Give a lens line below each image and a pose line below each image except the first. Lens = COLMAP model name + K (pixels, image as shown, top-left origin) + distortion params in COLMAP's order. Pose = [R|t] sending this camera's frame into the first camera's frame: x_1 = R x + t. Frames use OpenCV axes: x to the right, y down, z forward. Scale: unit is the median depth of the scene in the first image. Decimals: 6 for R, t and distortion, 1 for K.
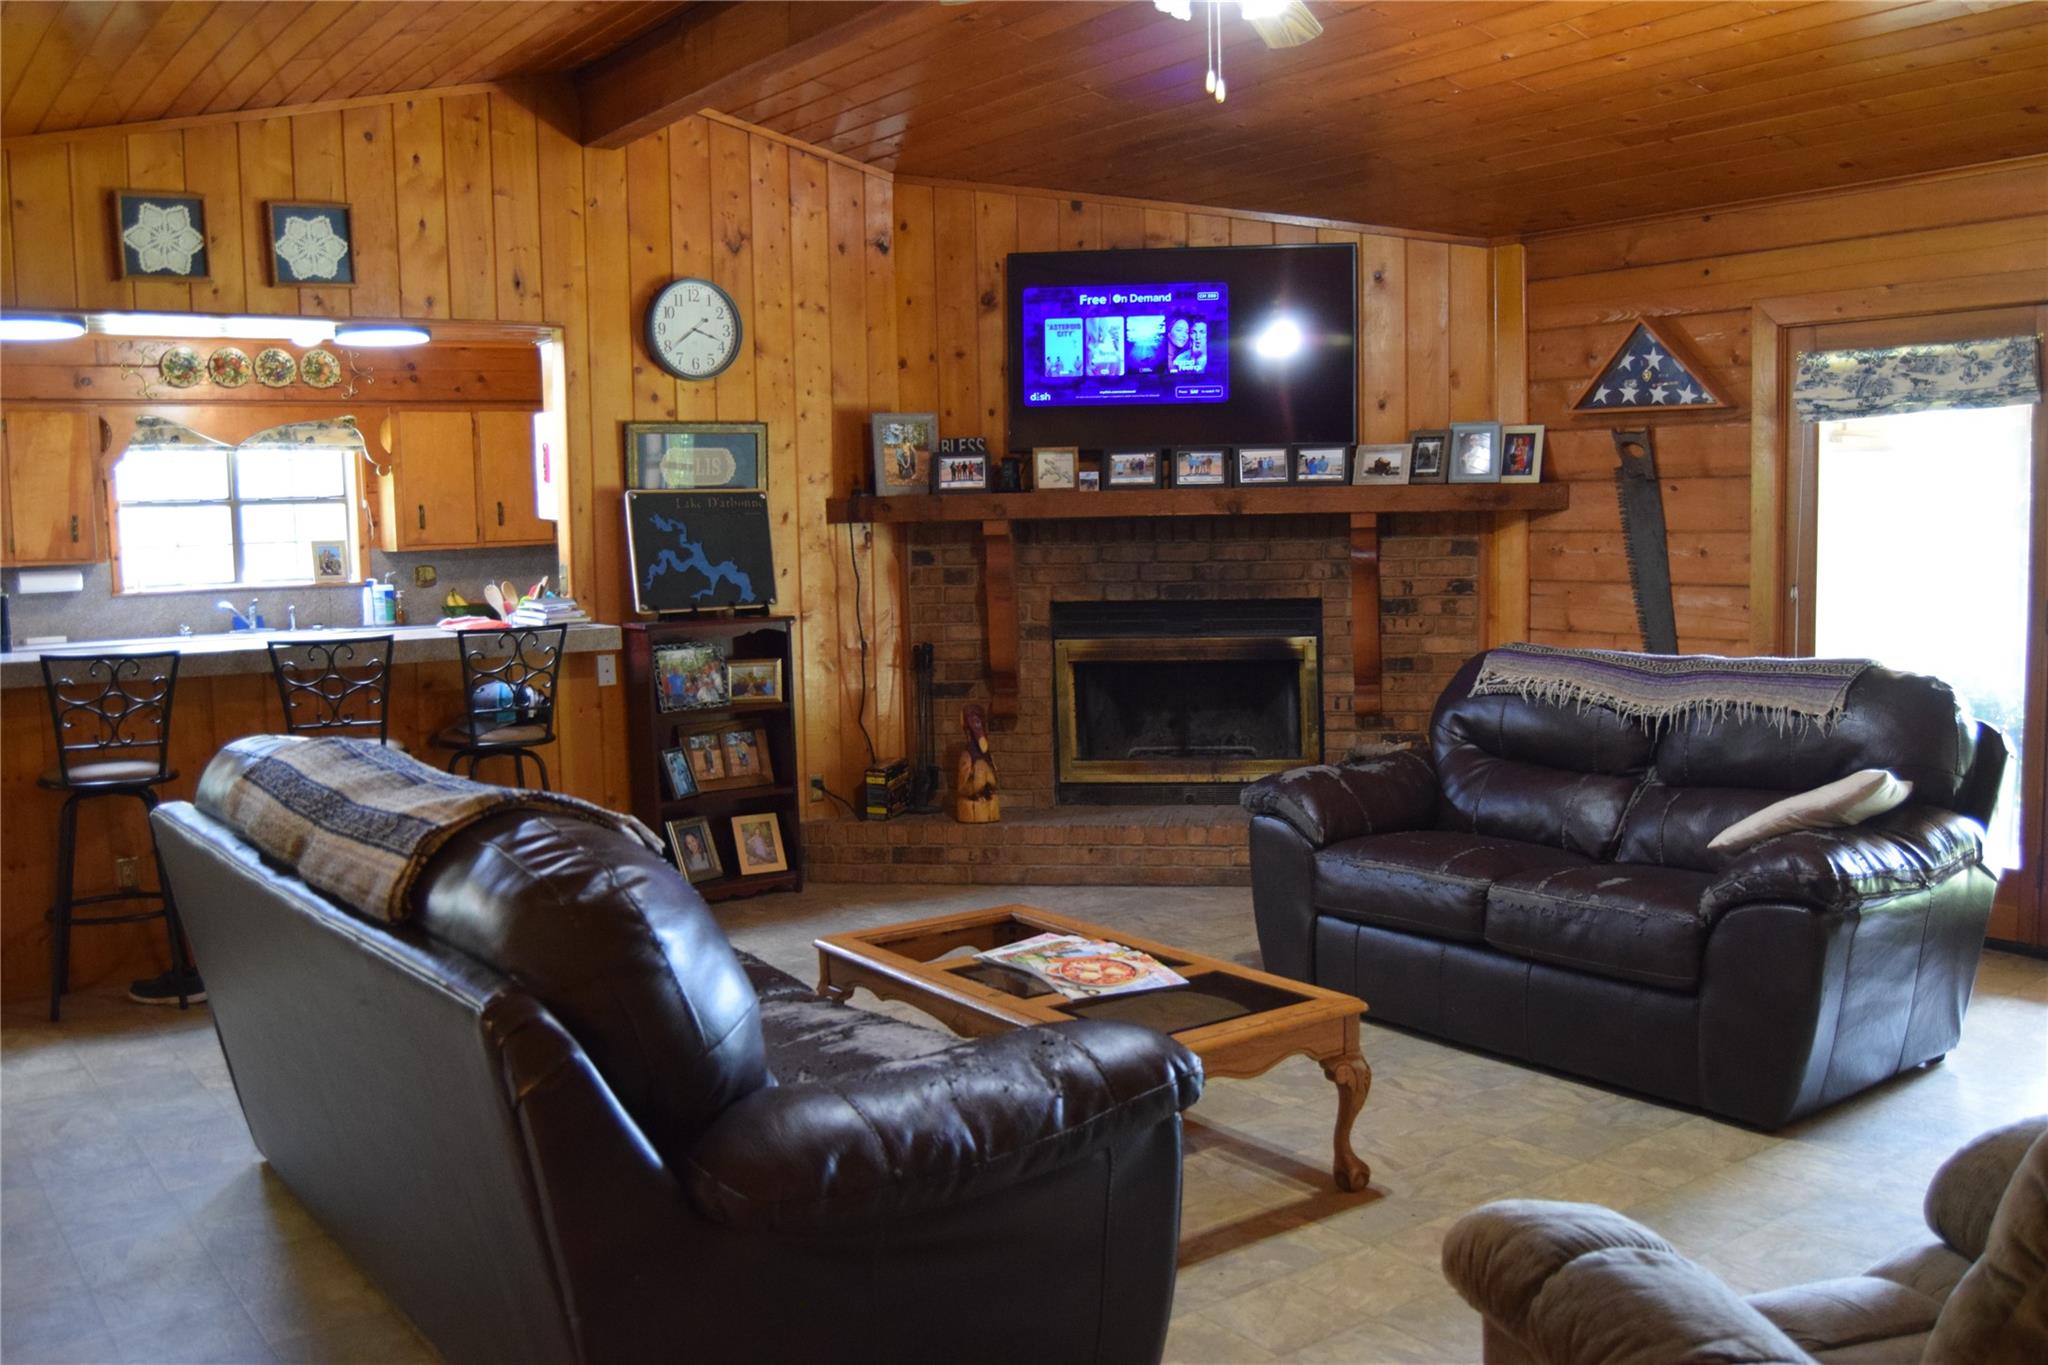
lens RADIAL K [[1781.1, 0, 1042.5], [0, 1781.1, 684.9], [0, 0, 1]] dist [-0.088010, 0.036741]
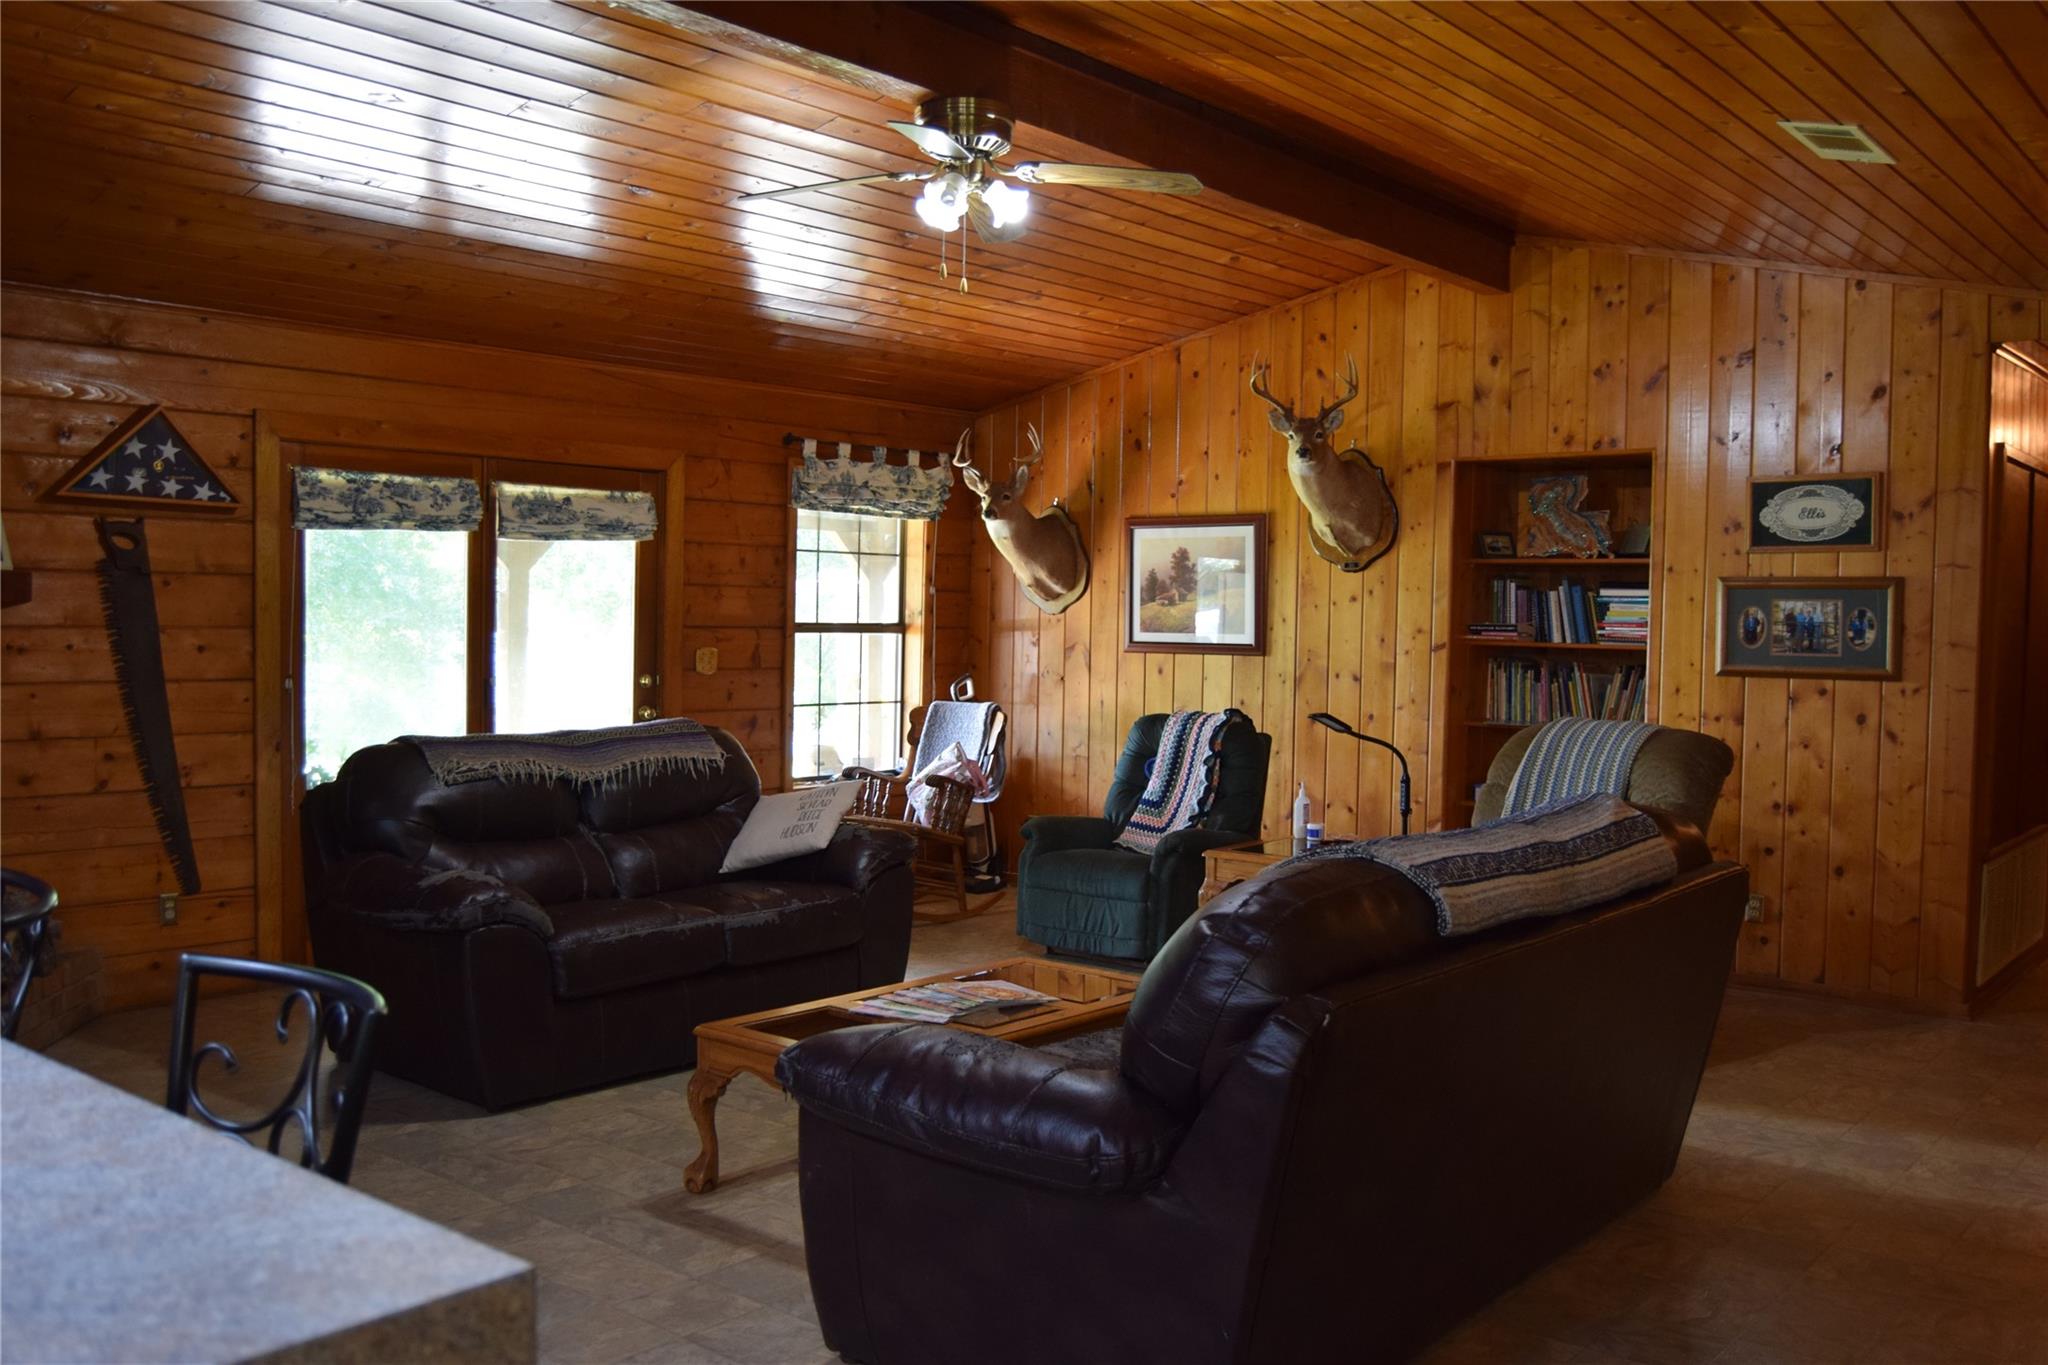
lens RADIAL K [[1781.1, 0, 1038.6], [0, 1781.1, 679.3], [0, 0, 1]] dist [-0.088010, 0.036741]
pose [[-0.241590, -0.021824, 0.970133, -0.637893], [0.080257, 0.995872, 0.042390, -0.055082], [-0.967054, 0.088101, -0.238841, 0.696966]]
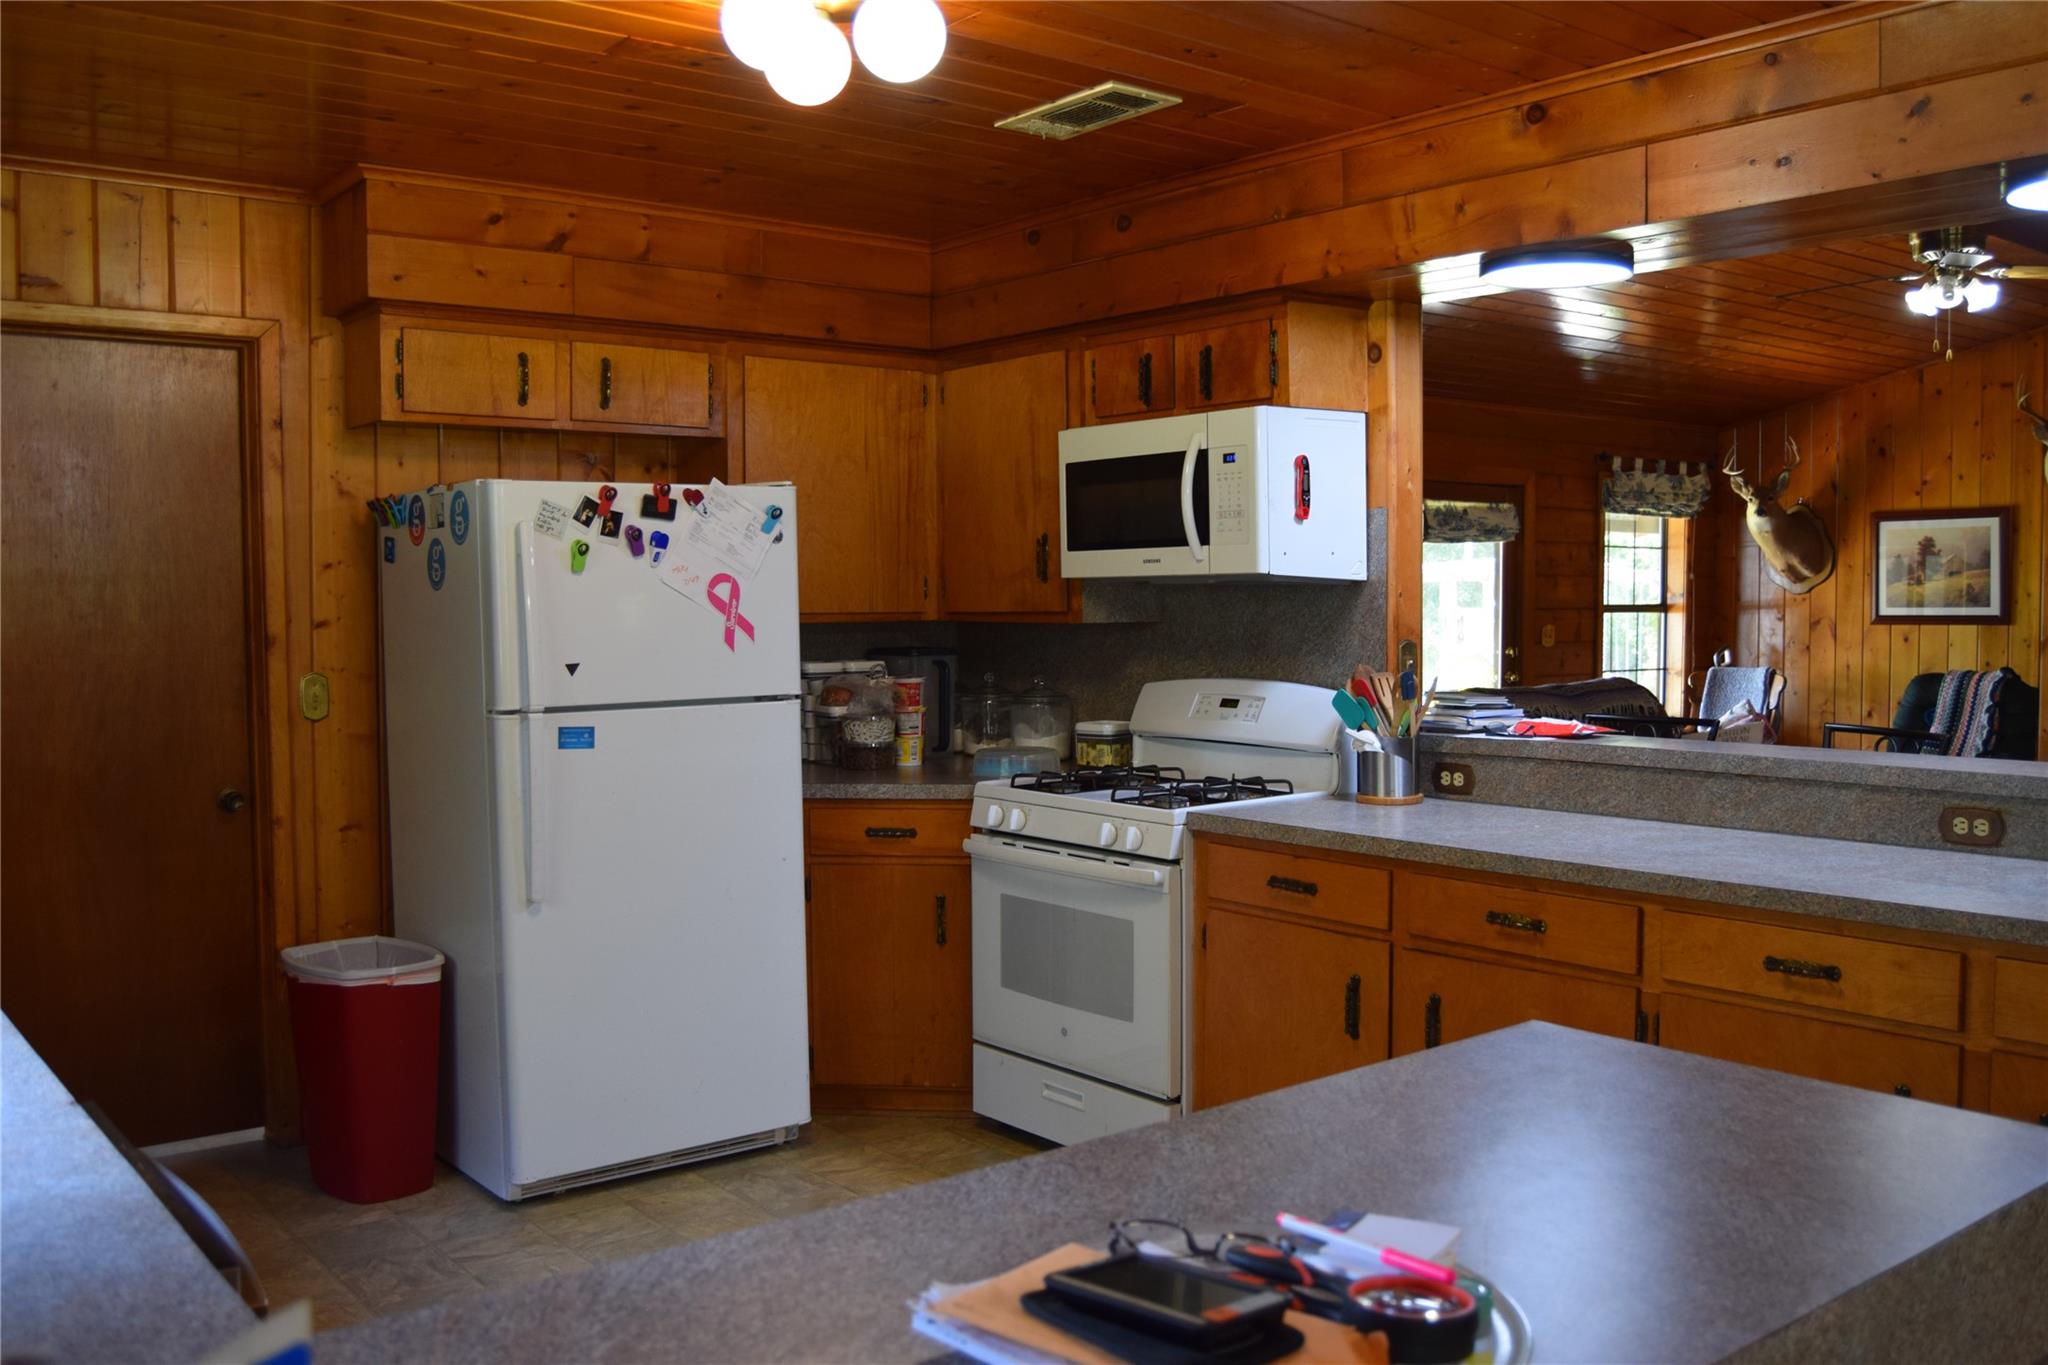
lens RADIAL K [[1781.1, 0, 1033.8], [0, 1781.1, 685.8], [0, 0, 1]] dist [-0.088010, 0.036741]
pose [[-0.035392, -0.027889, 0.998984, -0.893235], [0.101231, 0.994369, 0.031347, -0.082878], [-0.994233, 0.102237, -0.032369, 1.098040]]
